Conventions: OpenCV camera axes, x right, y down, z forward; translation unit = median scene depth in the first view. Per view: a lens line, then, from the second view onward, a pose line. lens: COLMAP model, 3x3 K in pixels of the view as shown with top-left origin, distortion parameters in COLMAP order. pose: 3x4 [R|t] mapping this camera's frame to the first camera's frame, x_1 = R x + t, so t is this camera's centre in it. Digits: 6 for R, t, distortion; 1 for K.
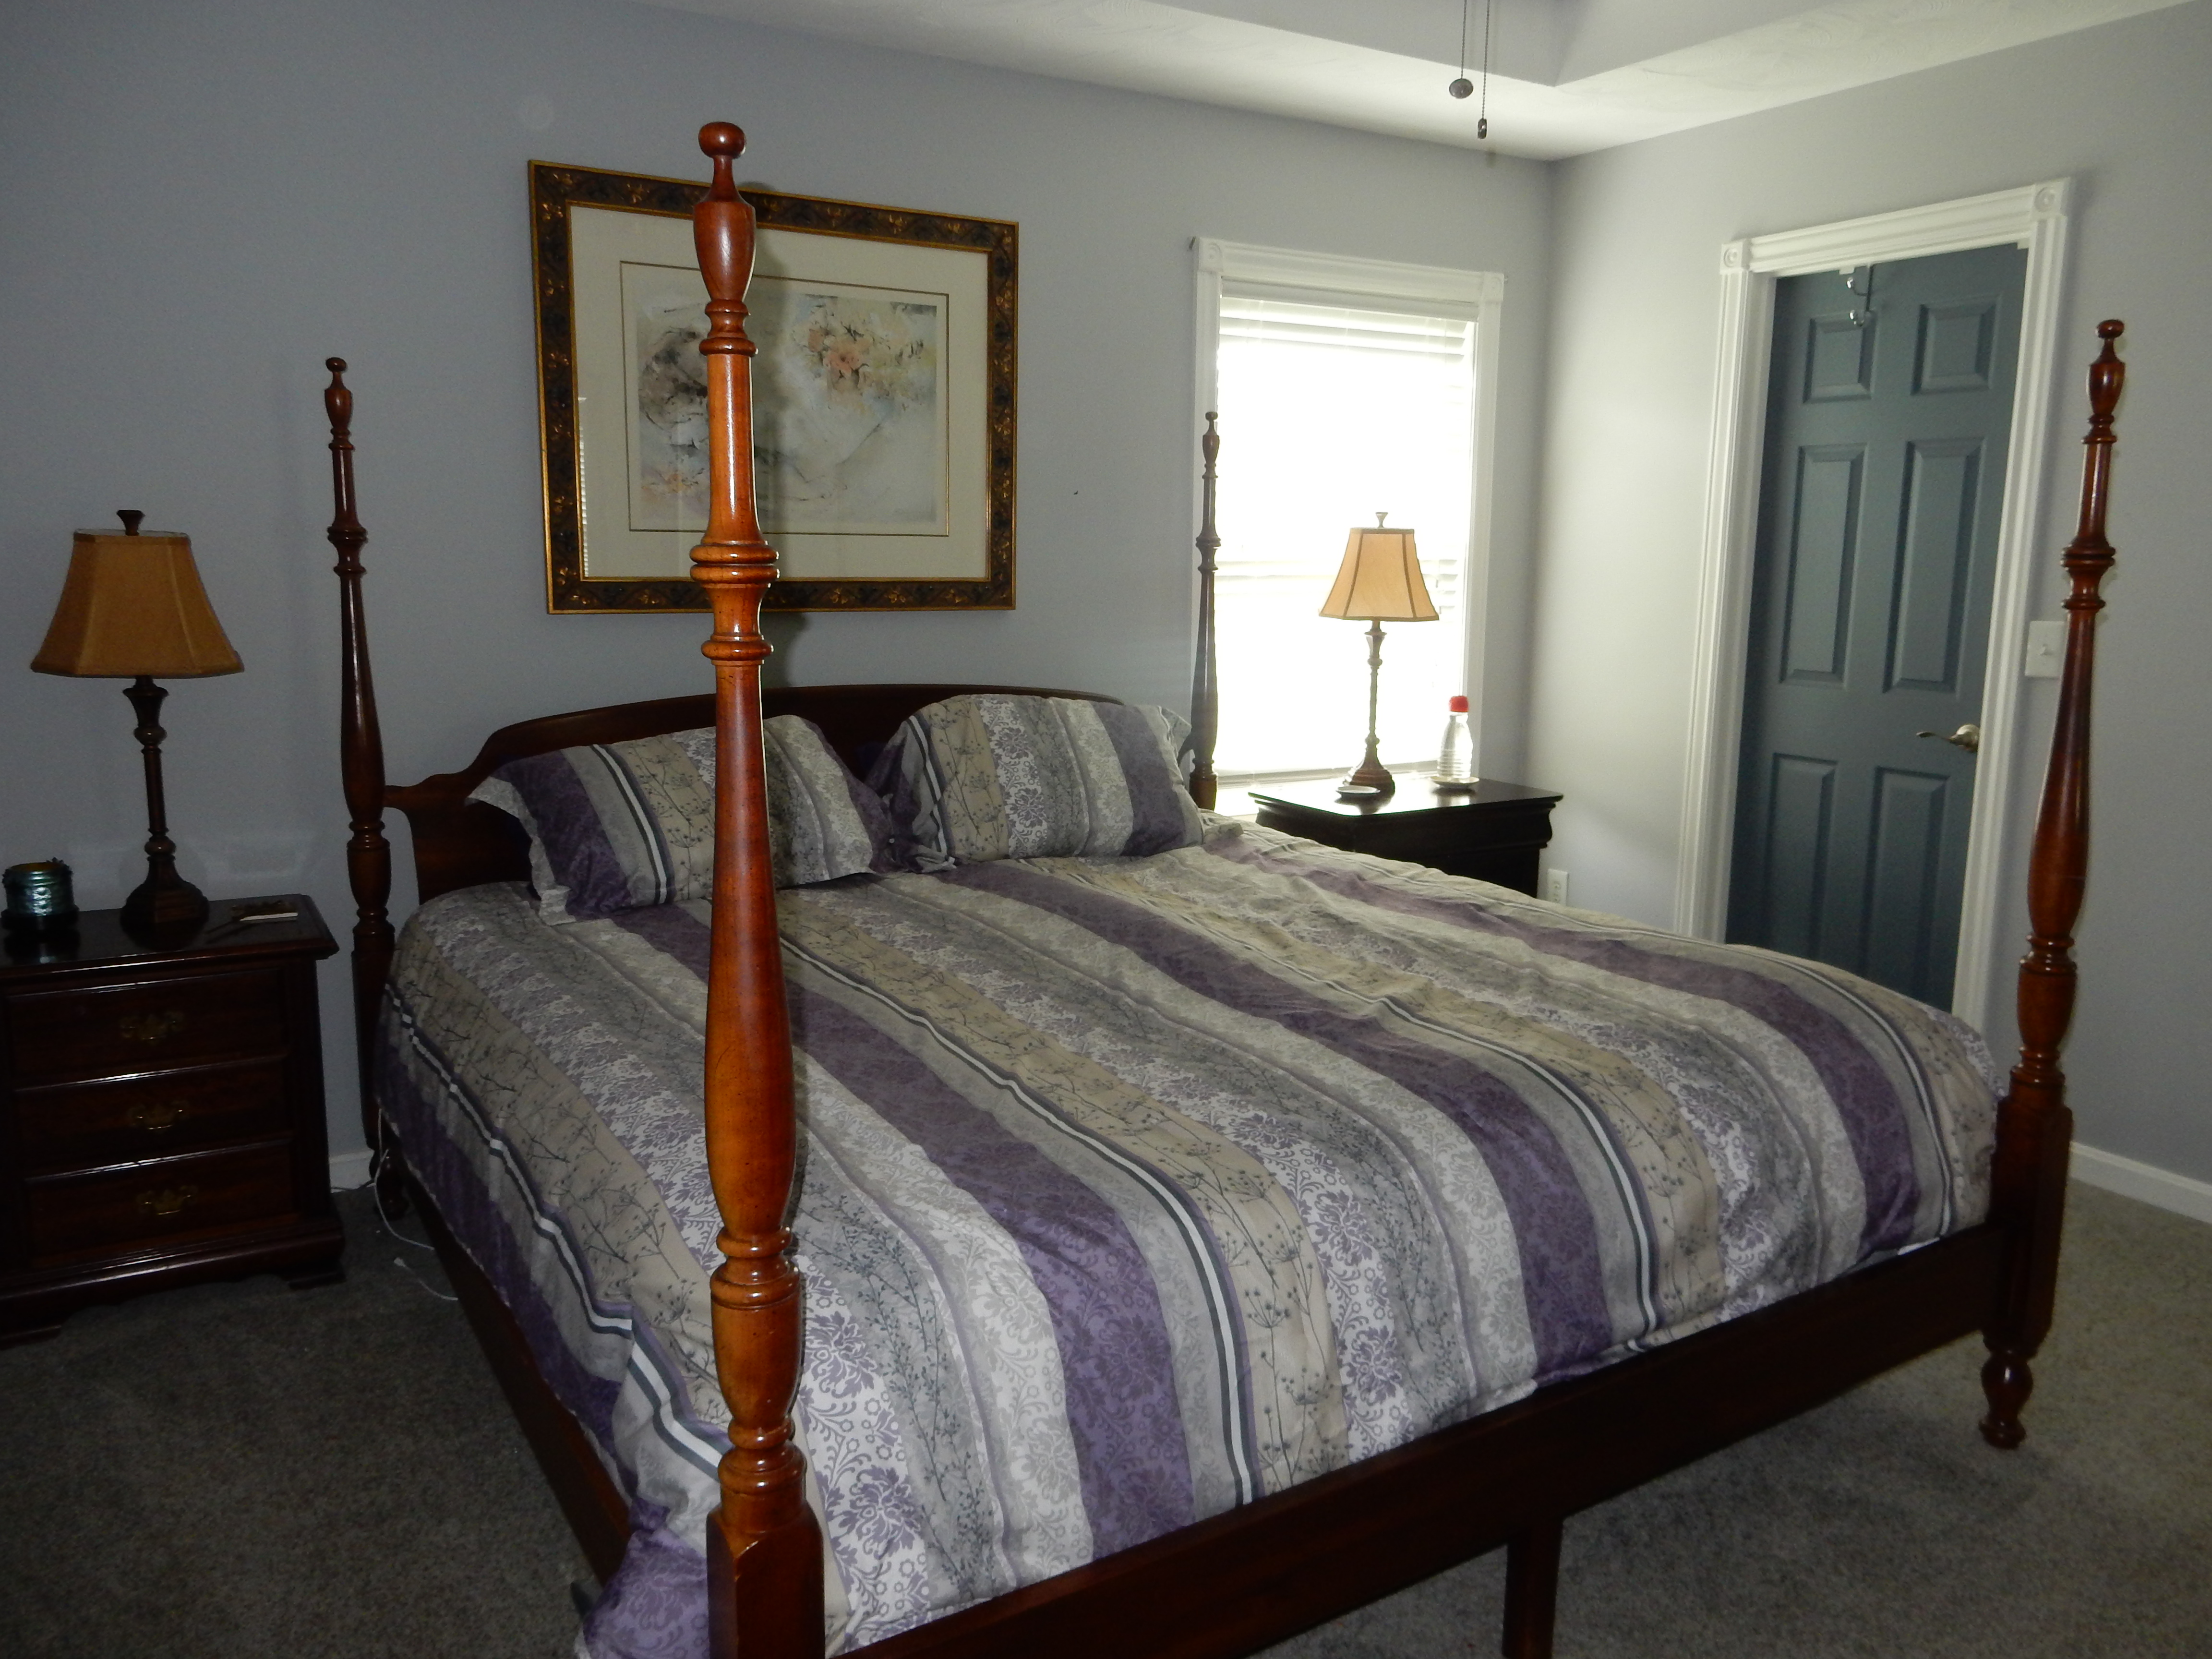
lens RADIAL K [[1638.3, 0, 1111.1], [0, 1638.3, 838.6], [0, 0, 1]] dist [0.003461, -0.001874]
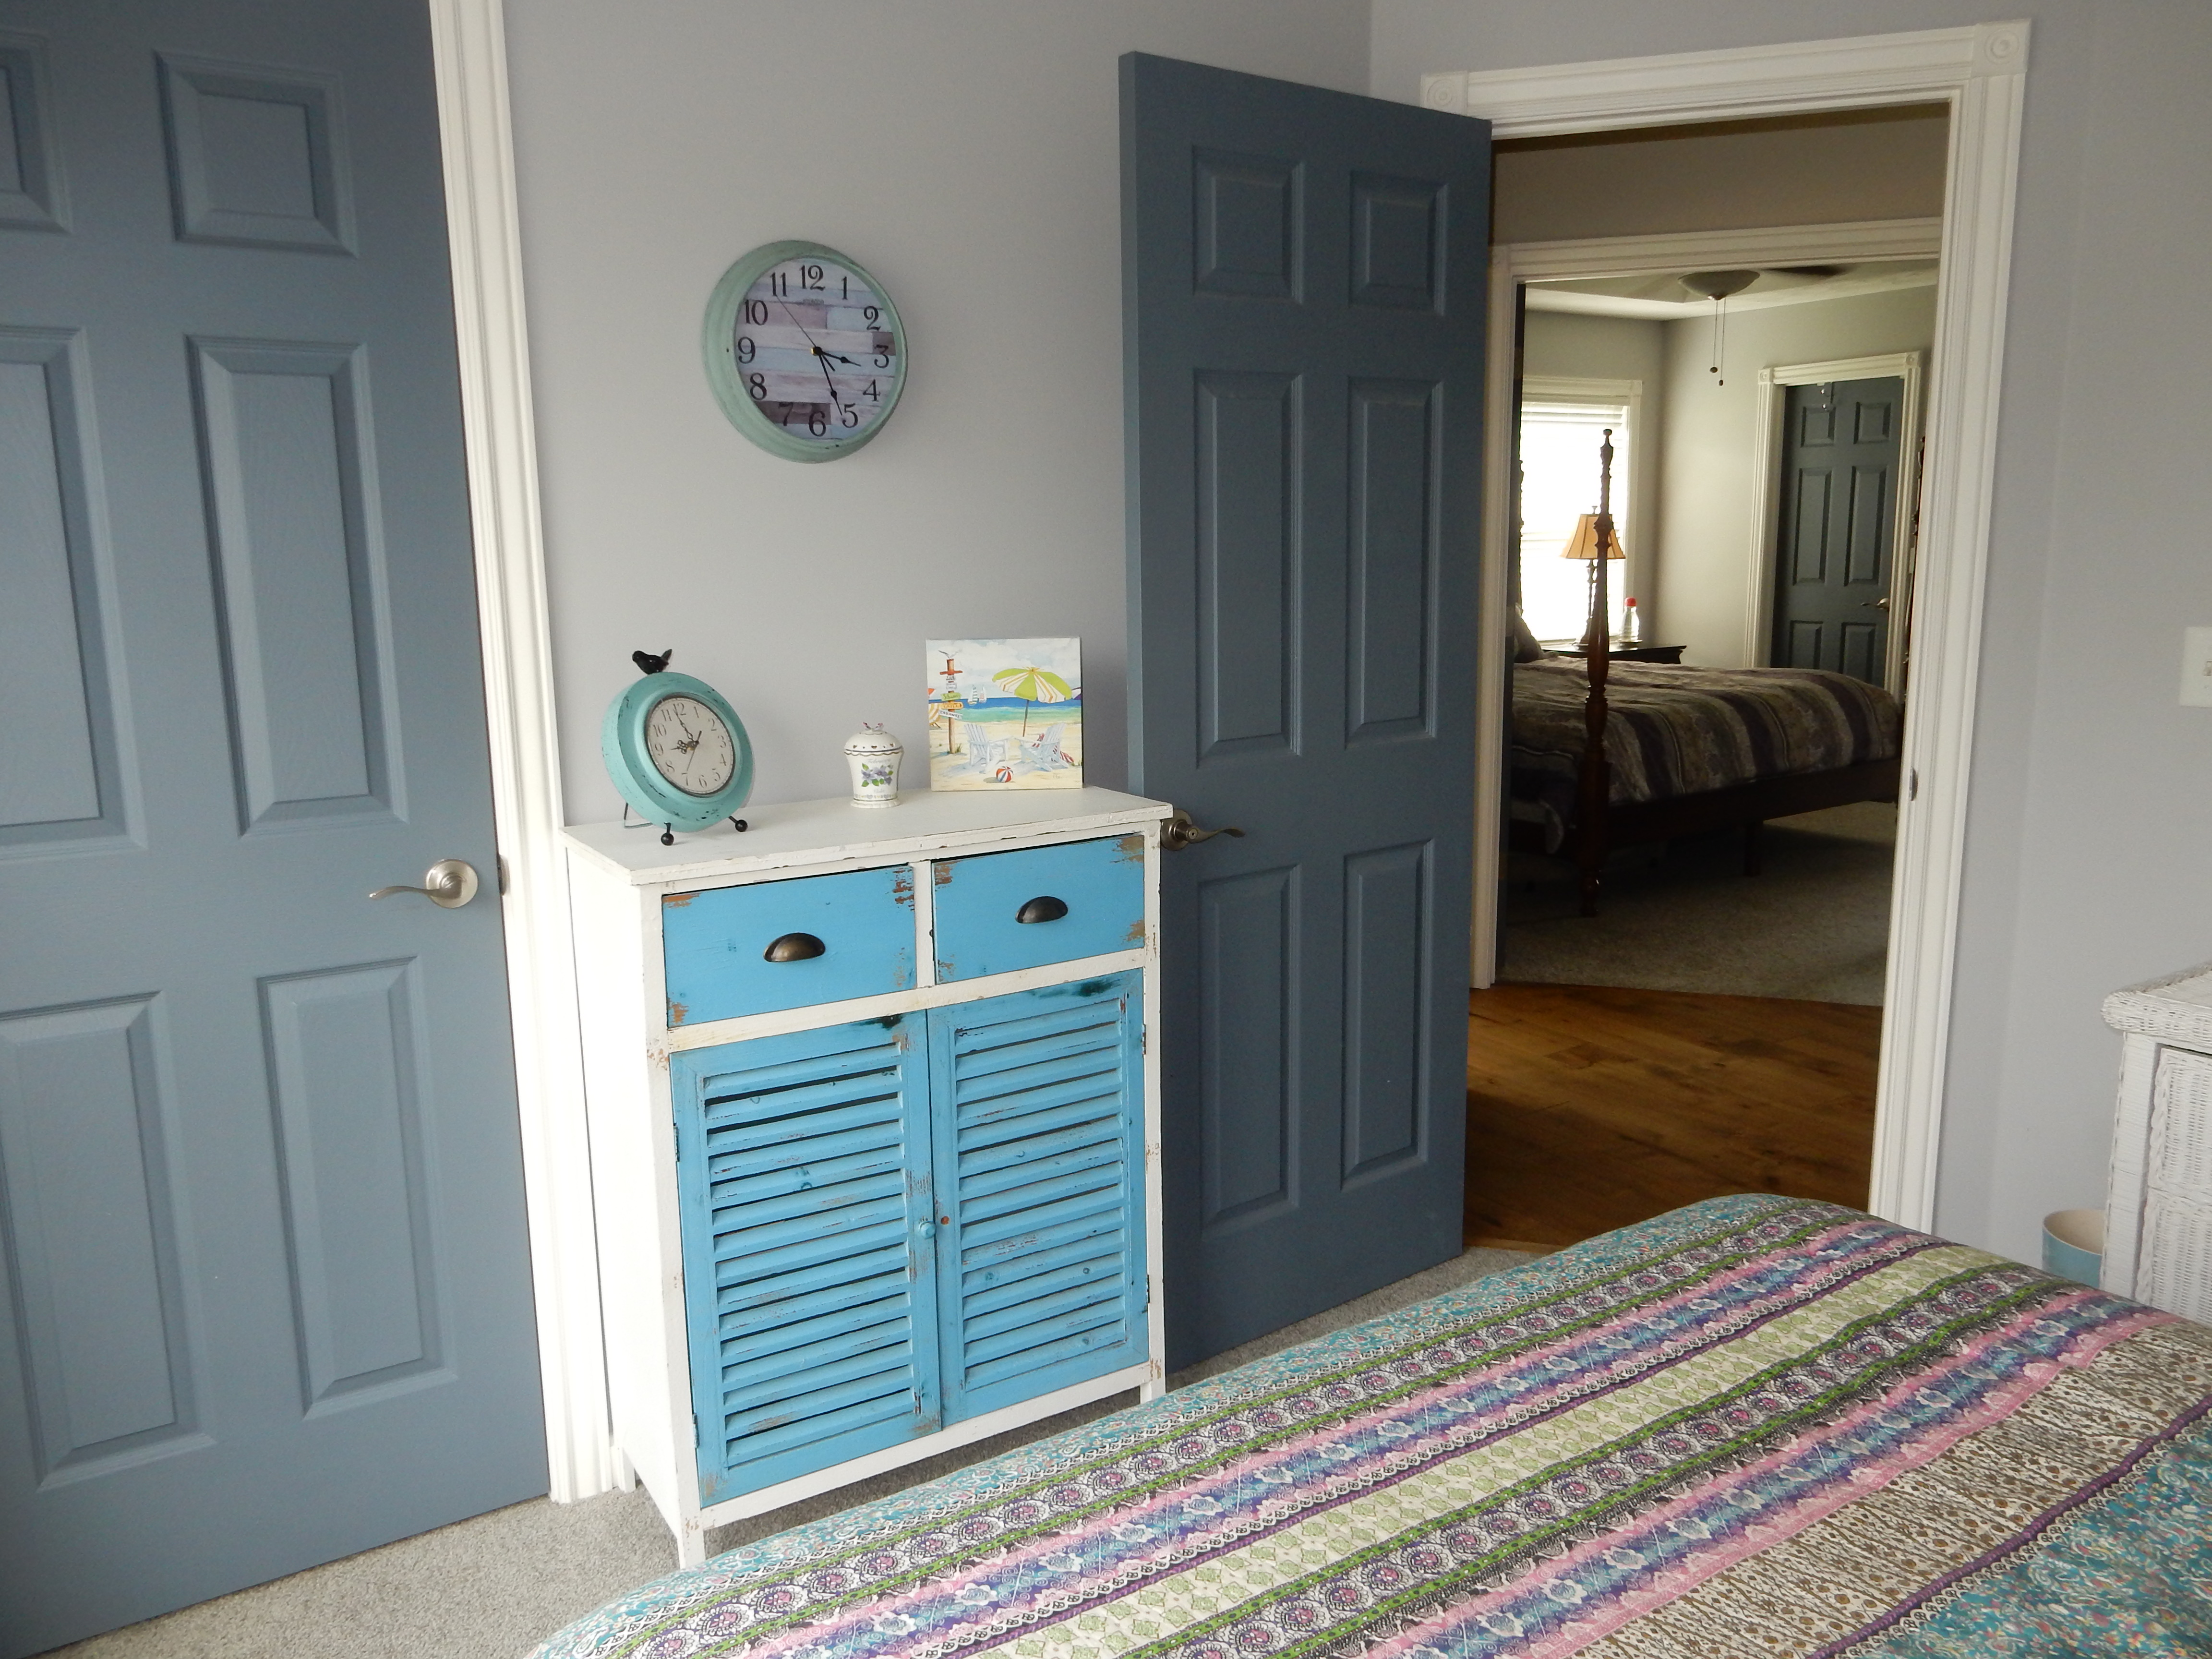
lens RADIAL K [[1638.3, 0, 1113.4], [0, 1638.3, 839.3], [0, 0, 1]] dist [0.003461, -0.001874]
pose [[0.998789, -0.033849, 0.035702, -0.589580], [0.033721, 0.999423, 0.004167, 0.209266], [-0.035822, -0.002958, 0.999354, -1.141350]]
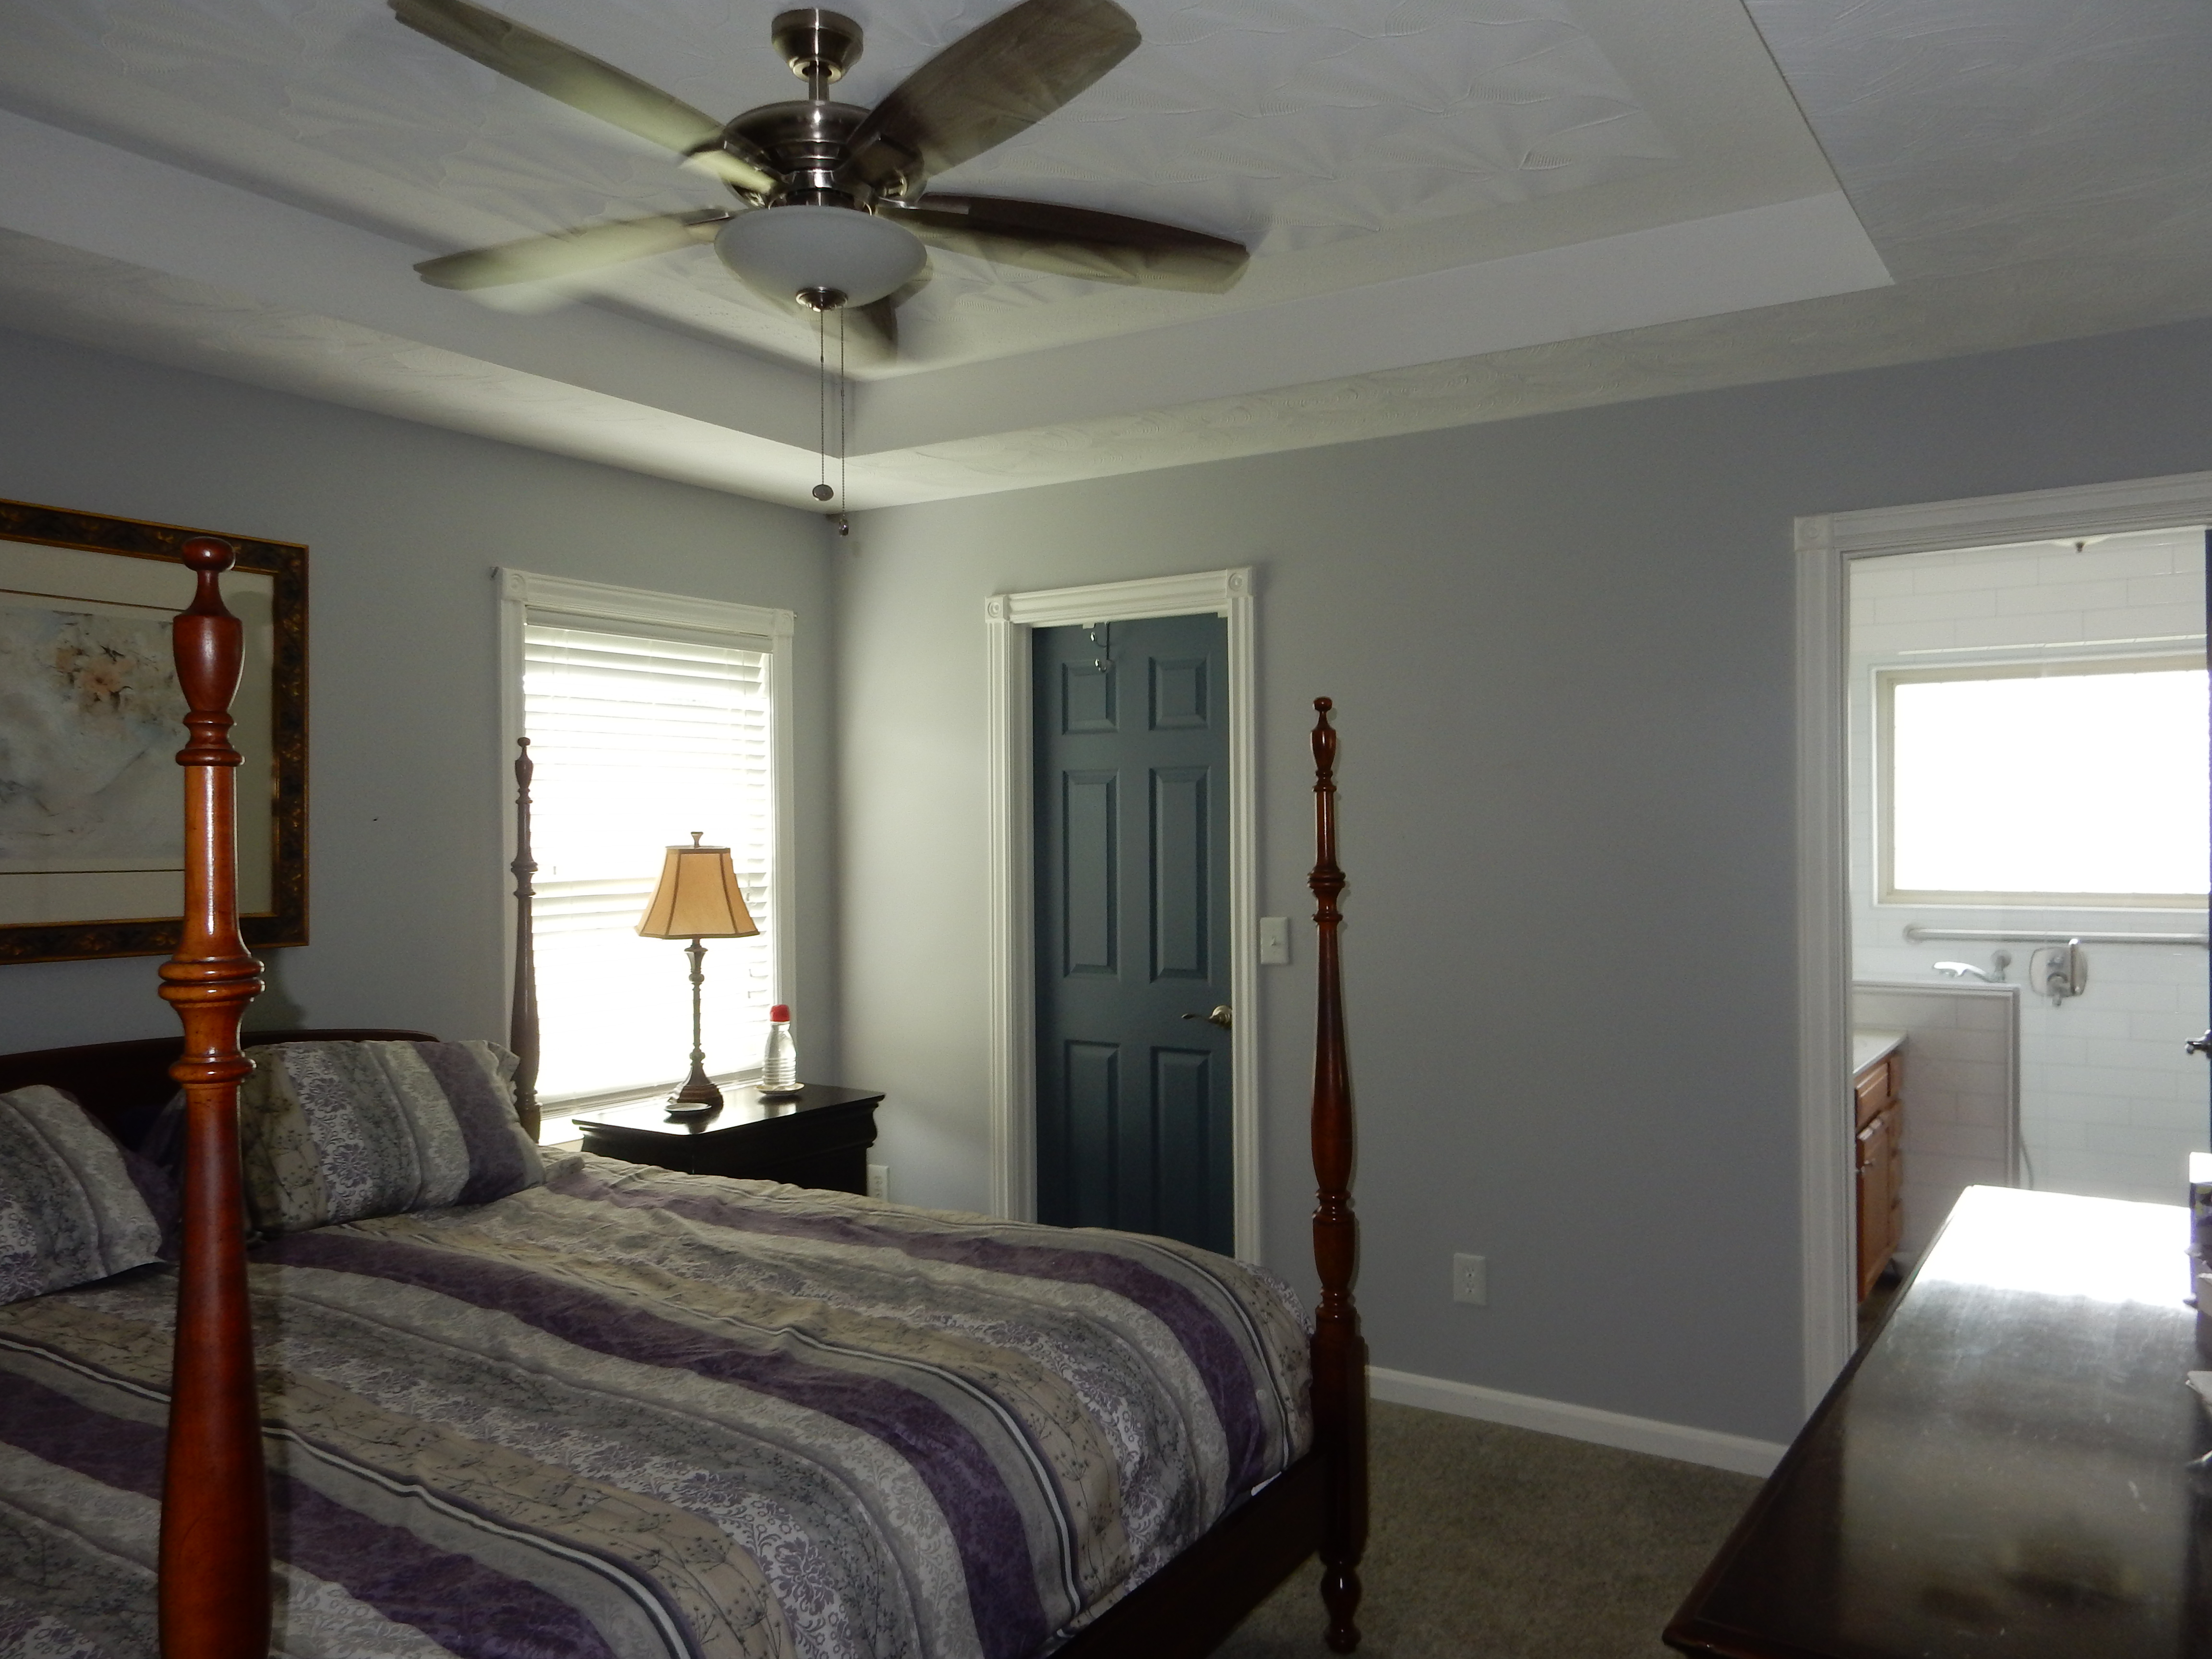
lens RADIAL K [[1638.3, 0, 1110.0], [0, 1638.3, 842.5], [0, 0, 1]] dist [0.003461, -0.001874]
pose [[0.898414, -0.019713, 0.438707, -0.061449], [0.093485, 0.984679, -0.147199, -0.020142], [-0.429084, 0.173258, 0.886492, -0.024470]]
